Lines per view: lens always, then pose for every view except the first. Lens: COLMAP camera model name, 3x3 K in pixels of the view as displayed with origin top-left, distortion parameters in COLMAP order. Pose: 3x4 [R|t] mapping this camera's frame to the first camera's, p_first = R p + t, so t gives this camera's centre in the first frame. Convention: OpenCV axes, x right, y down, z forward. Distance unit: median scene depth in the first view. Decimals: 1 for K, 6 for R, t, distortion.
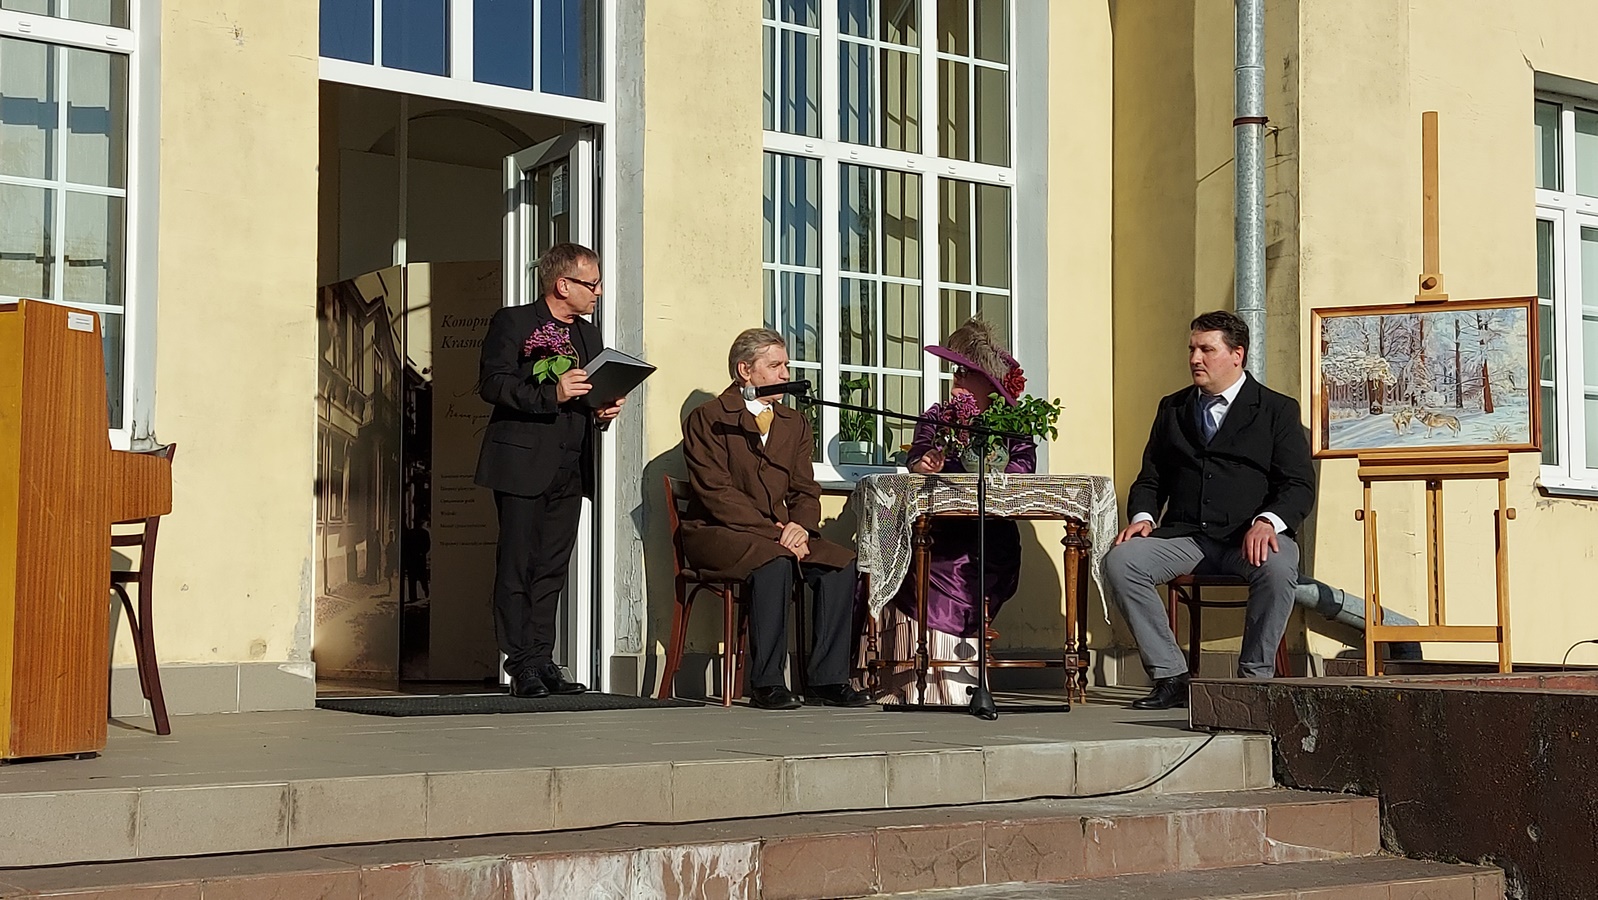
lens RADIAL K [[2236.4, 0, 799.0], [0, 2236.4, 450.0], [0, 0, 1]] dist [0.207999, -0.453978]
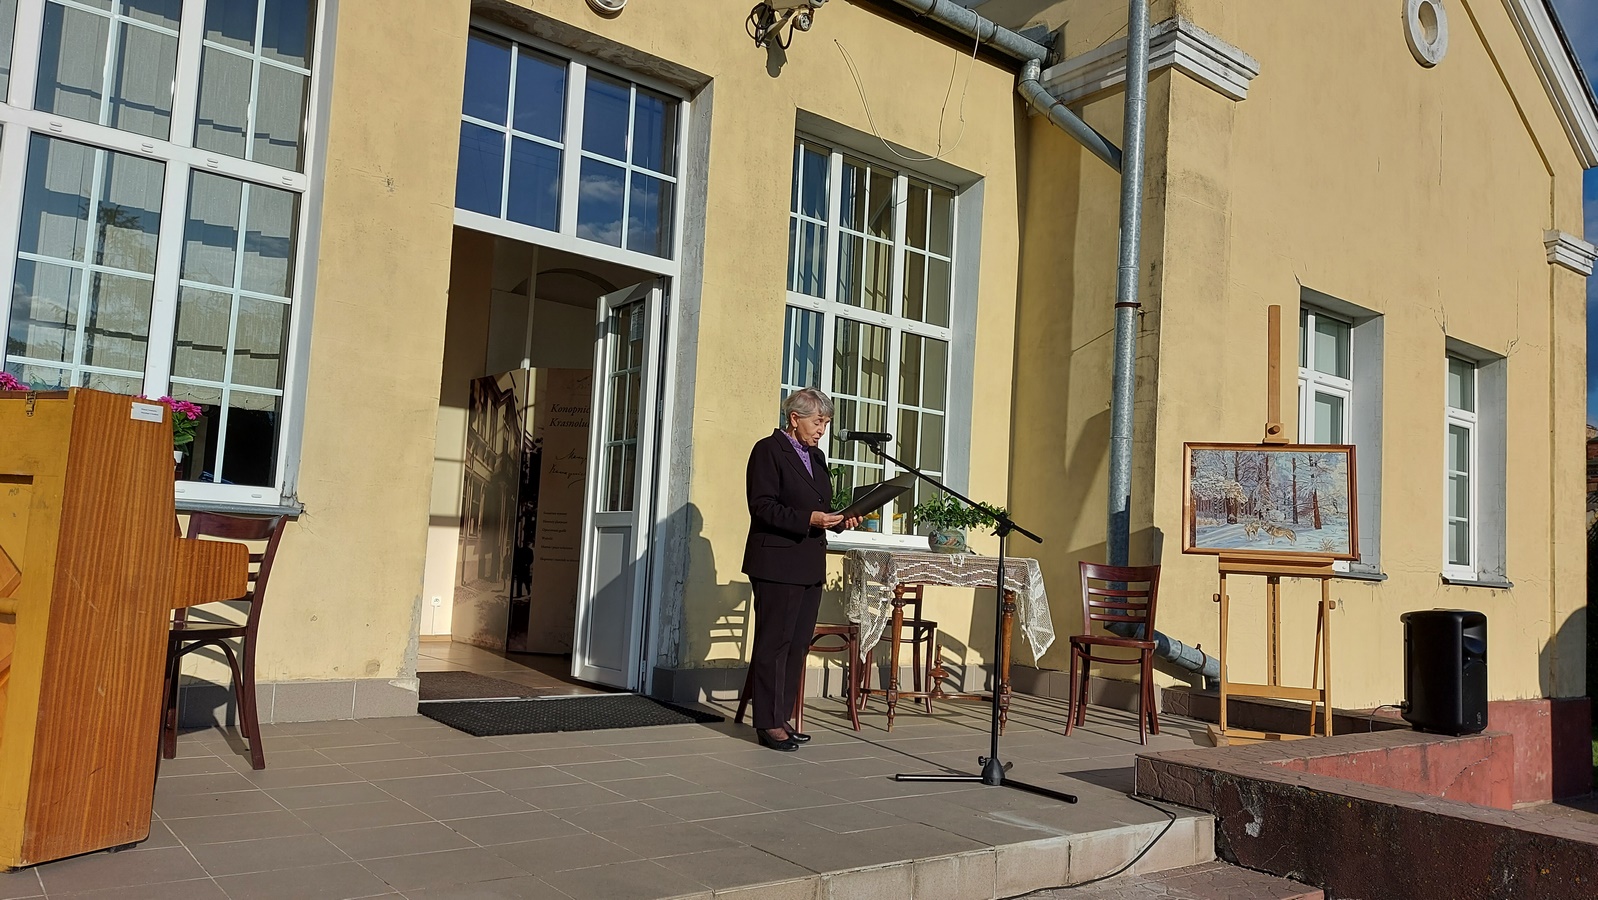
lens RADIAL K [[1186.8, 0, 820.6], [0, 1186.8, 458.4], [0, 0, 1]] dist [0.165353, -0.180246]
pose [[0.996994, 0.056820, 0.052670, -0.028476], [-0.055940, 0.998271, -0.018047, -0.026061], [-0.053604, 0.015046, 0.998449, 0.269386]]
